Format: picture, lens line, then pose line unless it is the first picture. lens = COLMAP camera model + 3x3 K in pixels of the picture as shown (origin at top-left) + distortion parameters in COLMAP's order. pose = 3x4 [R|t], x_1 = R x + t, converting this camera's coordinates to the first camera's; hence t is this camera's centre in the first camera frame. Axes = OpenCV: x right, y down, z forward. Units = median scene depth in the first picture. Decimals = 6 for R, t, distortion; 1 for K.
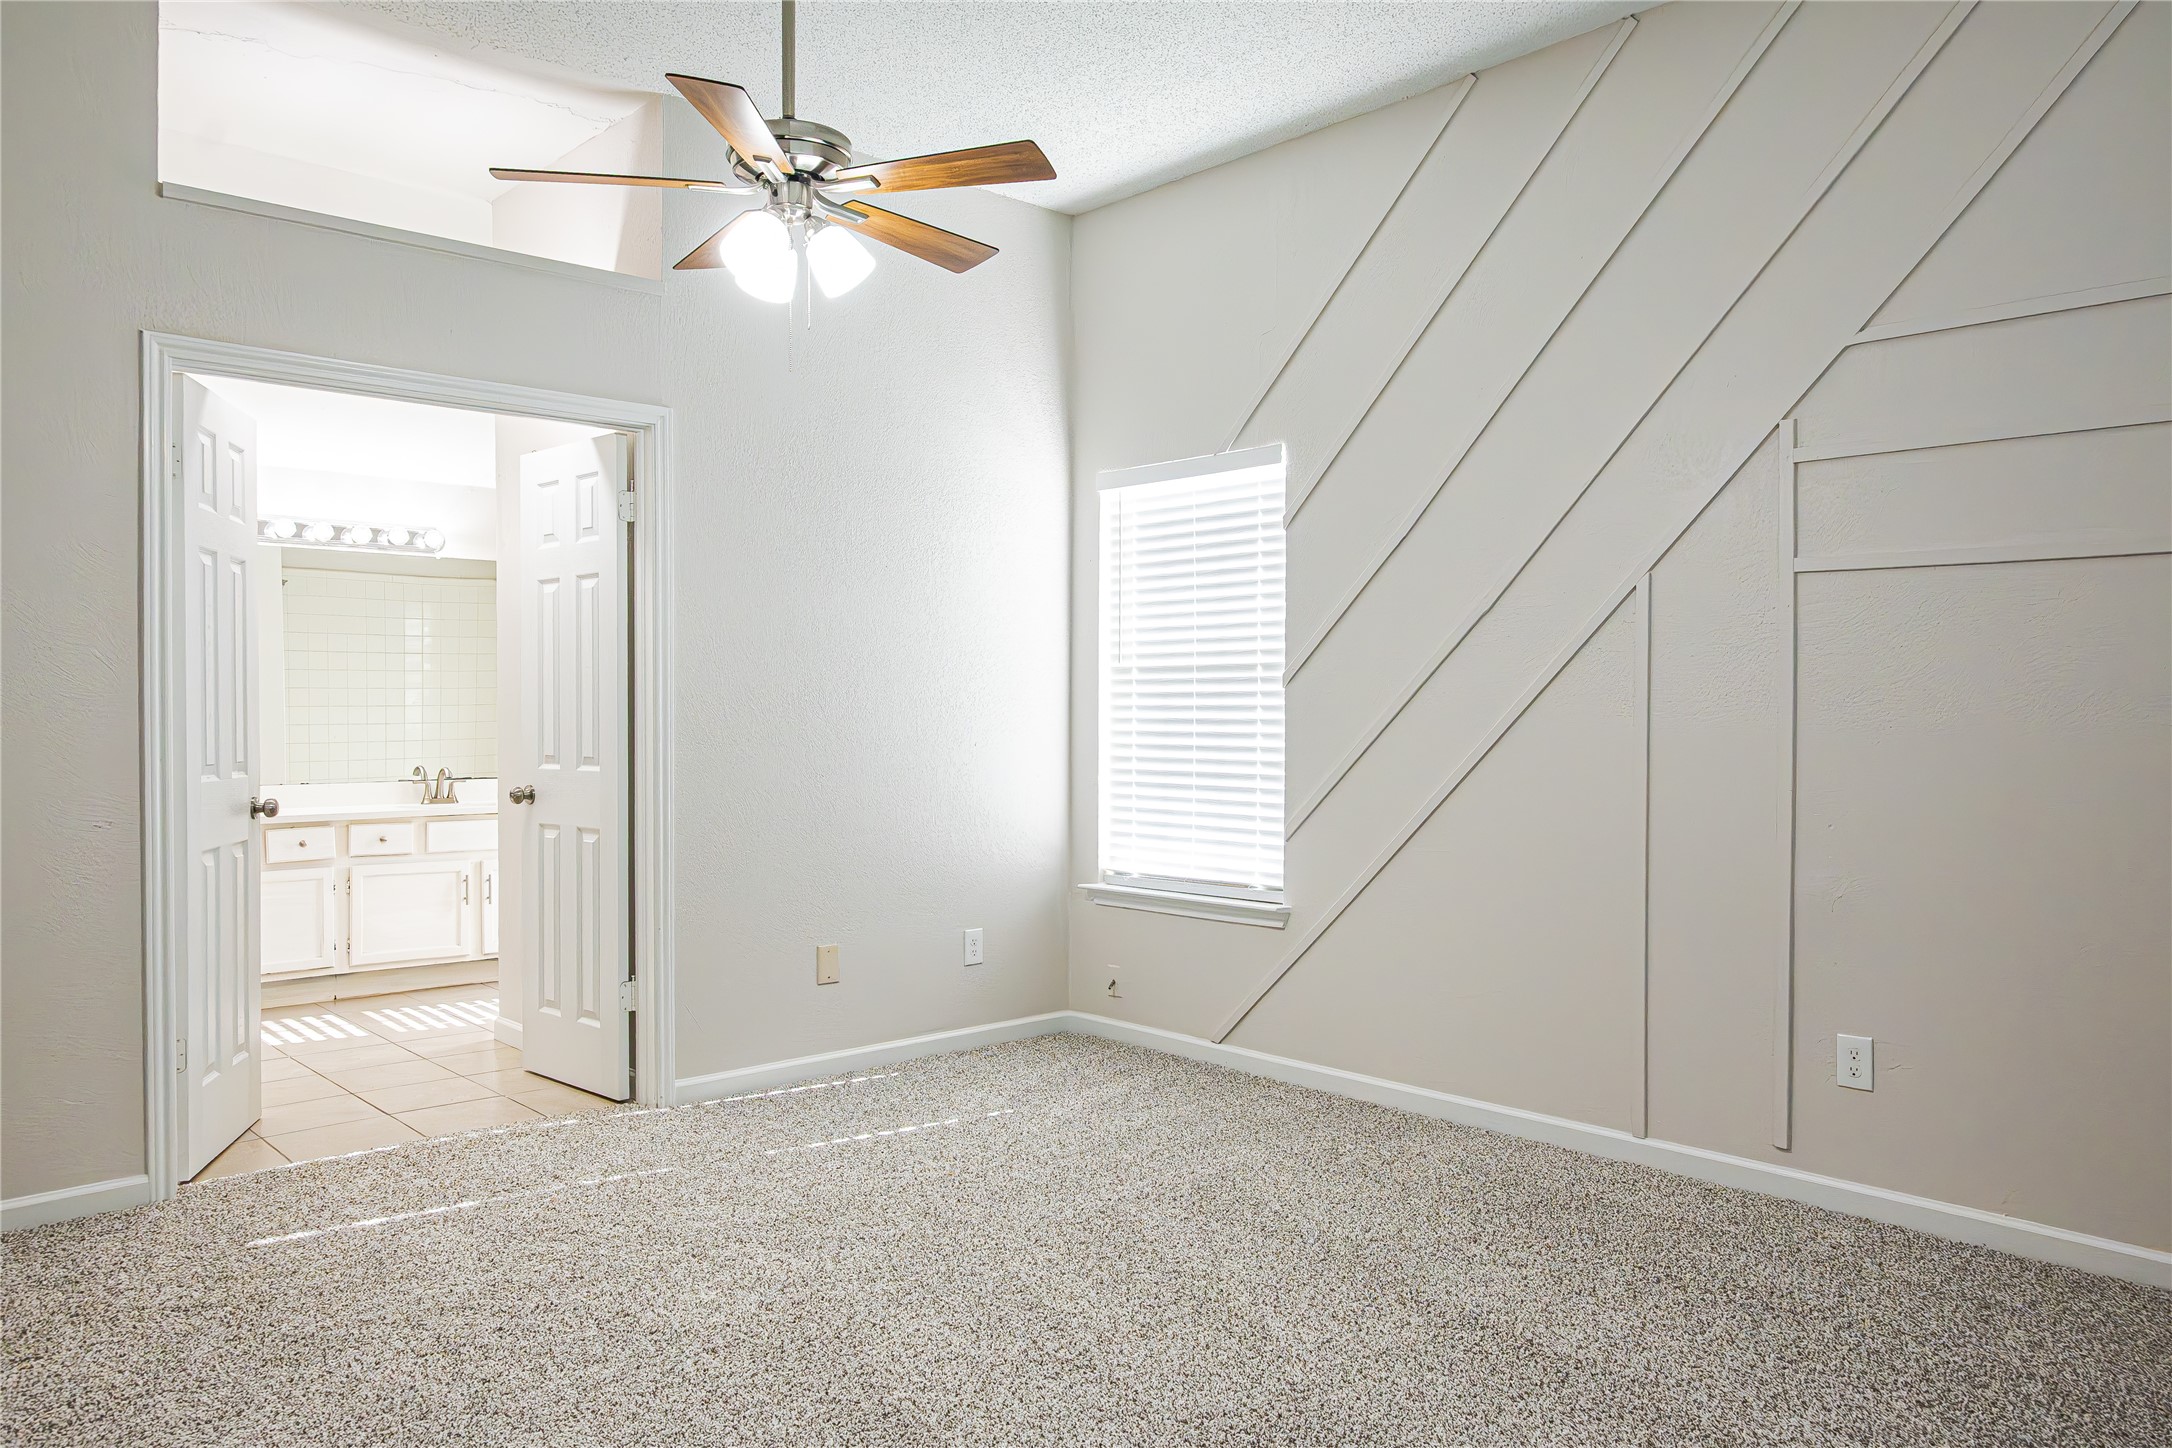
lens RADIAL K [[1498.8, 0, 1086.0], [0, 1498.8, 724.0], [0, 0, 1]] dist [-0.001090, -0.000650]
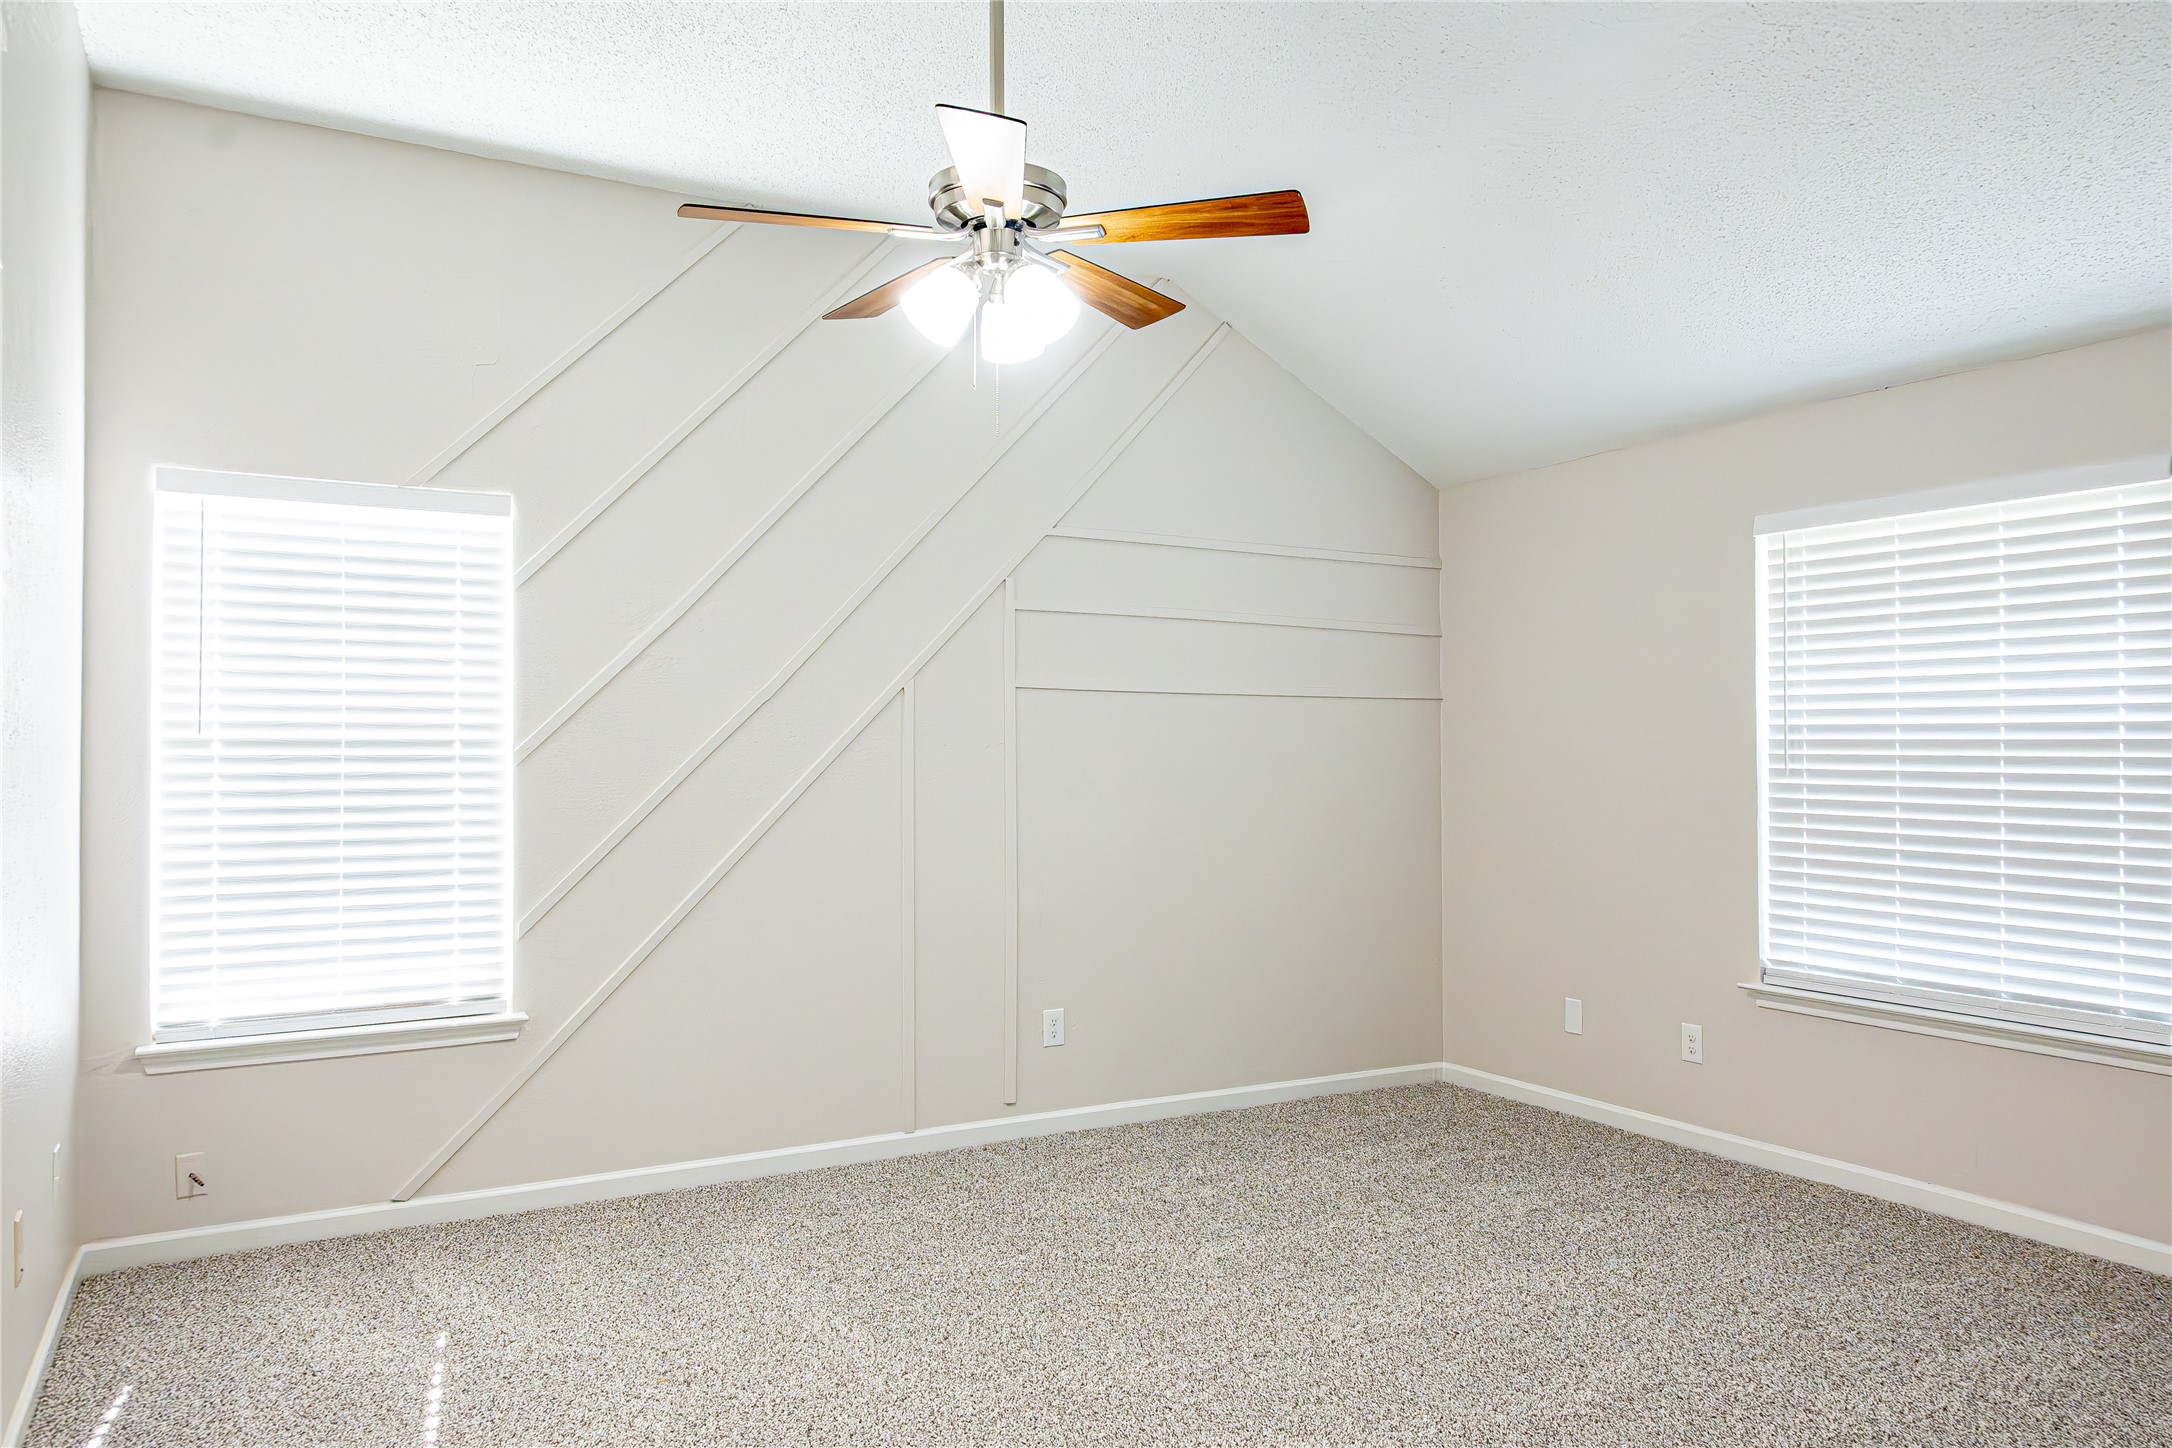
lens RADIAL K [[1498.8, 0, 1086.0], [0, 1498.8, 724.0], [0, 0, 1]] dist [-0.001090, -0.000650]
pose [[0.227339, 0.019718, 0.973616, -0.641447], [0.013537, 0.999634, -0.023405, -0.024327], [-0.973722, 0.018500, 0.226989, 0.451522]]
